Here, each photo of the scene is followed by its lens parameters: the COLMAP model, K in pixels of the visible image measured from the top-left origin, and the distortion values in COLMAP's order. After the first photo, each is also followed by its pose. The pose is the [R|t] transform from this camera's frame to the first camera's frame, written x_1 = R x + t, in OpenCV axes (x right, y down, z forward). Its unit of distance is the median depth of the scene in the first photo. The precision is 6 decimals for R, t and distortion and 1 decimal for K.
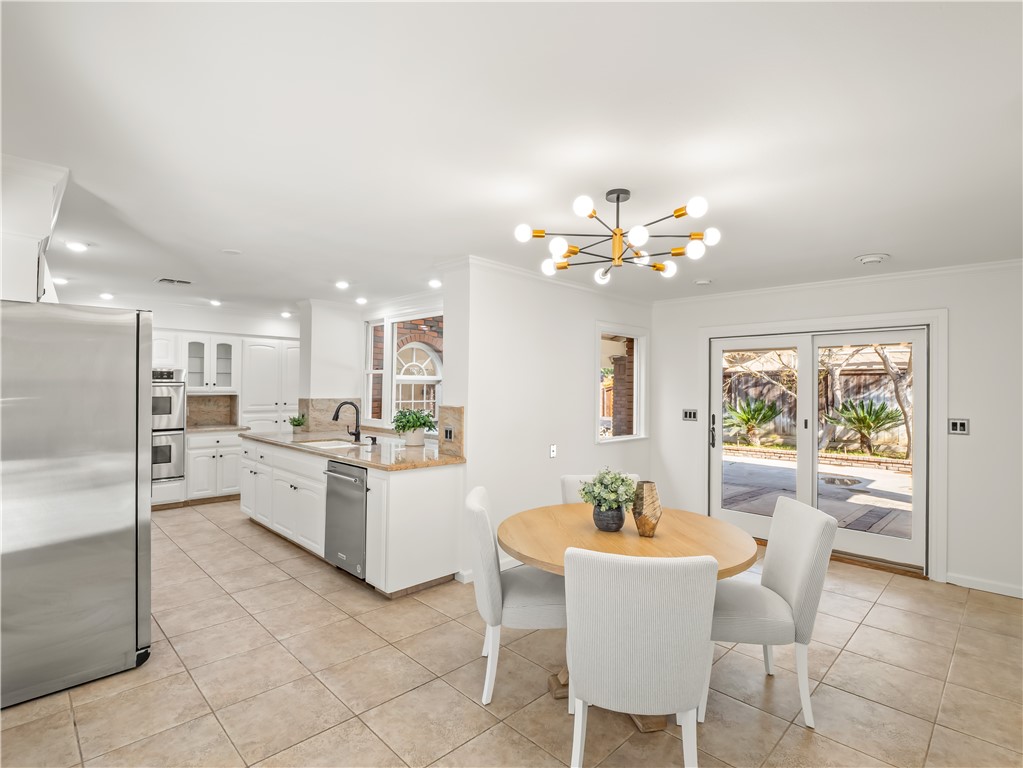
lens RADIAL K [[530.1, 0, 519.3], [0, 530.1, 387.2], [0, 0, 1]] dist [-0.005152, -0.000565]
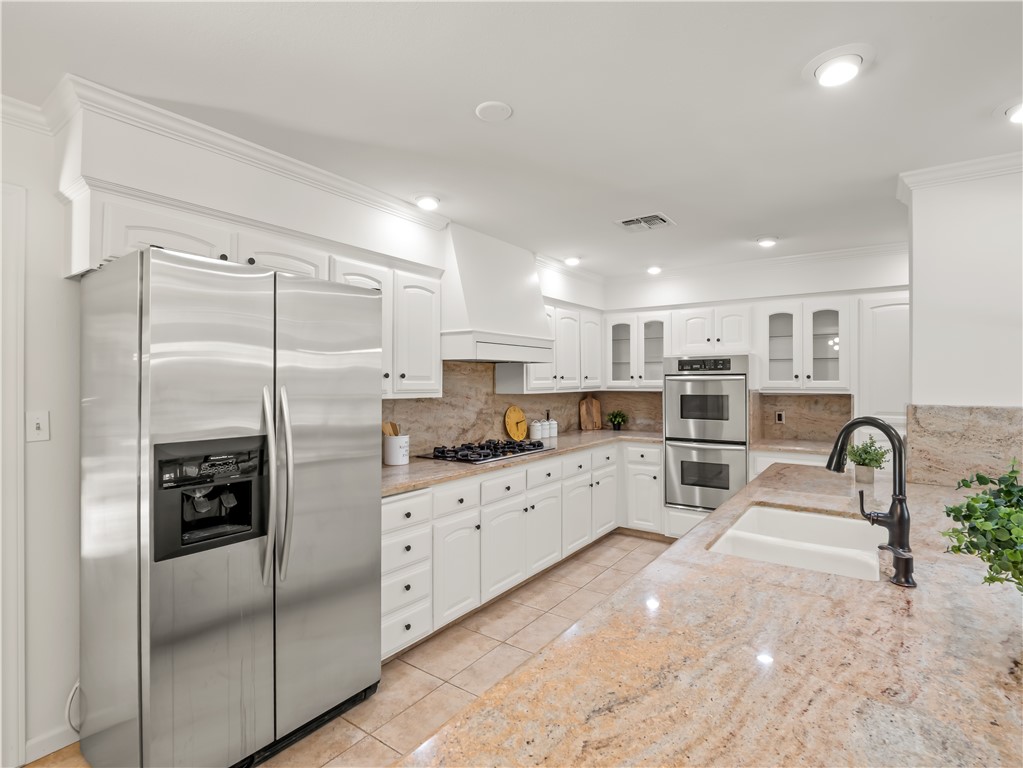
lens RADIAL K [[497.4, 0, 510.2], [0, 497.4, 381.5], [0, 0, 1]] dist [-0.013762, -0.000296]
pose [[0.144634, -0.012296, -0.989409, -0.060446], [0.004556, 0.999920, -0.011760, 0.007495], [0.989475, -0.002807, 0.144678, 0.759056]]
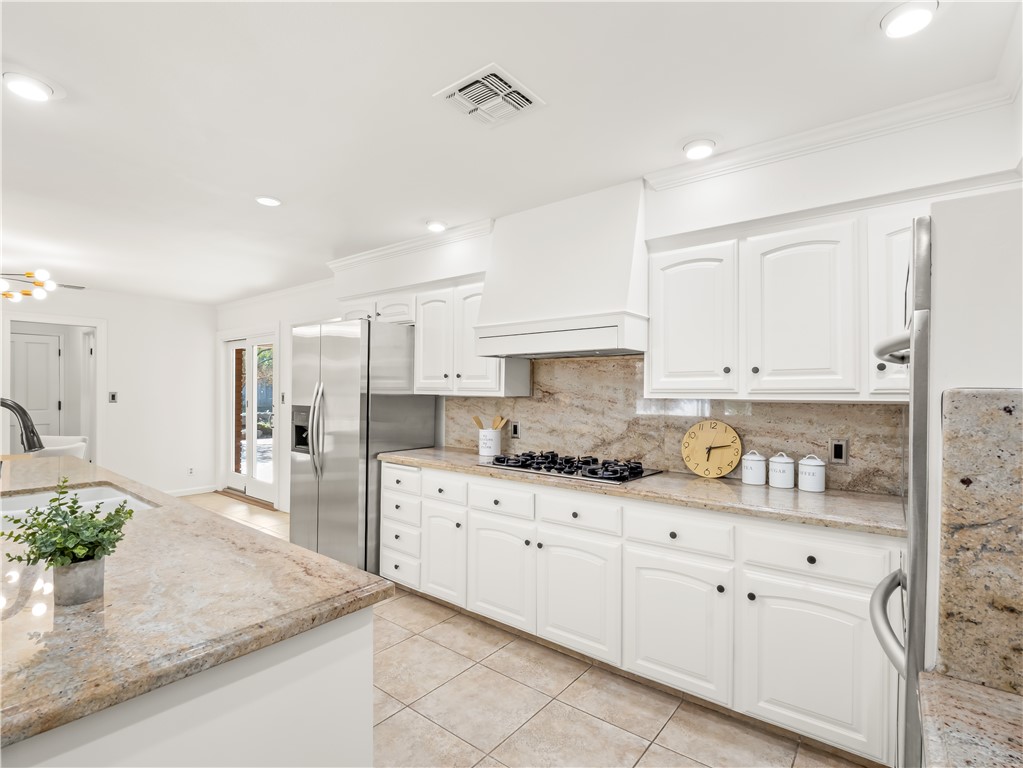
lens RADIAL K [[497.4, 0, 507.8], [0, 497.4, 390.6], [0, 0, 1]] dist [-0.013762, -0.000296]
pose [[-0.994308, -0.019483, -0.104752, -0.633158], [-0.019140, 0.999808, -0.004279, 0.014993], [0.104815, -0.002250, -0.994489, 1.384180]]
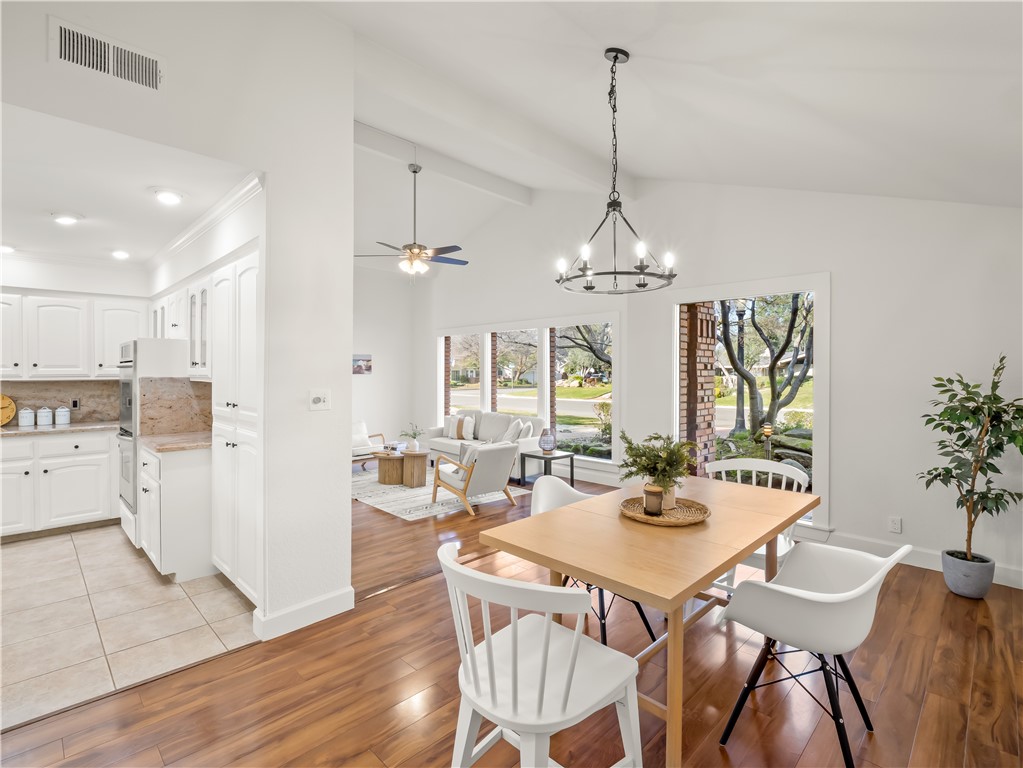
lens RADIAL K [[497.4, 0, 512.0], [0, 497.4, 381.8], [0, 0, 1]] dist [-0.013762, -0.000296]
pose [[-0.013644, 0.004883, -0.999895, -0.050616], [-0.003195, 0.999983, 0.004927, 0.013136], [0.999902, 0.003261, -0.013628, 1.815996]]
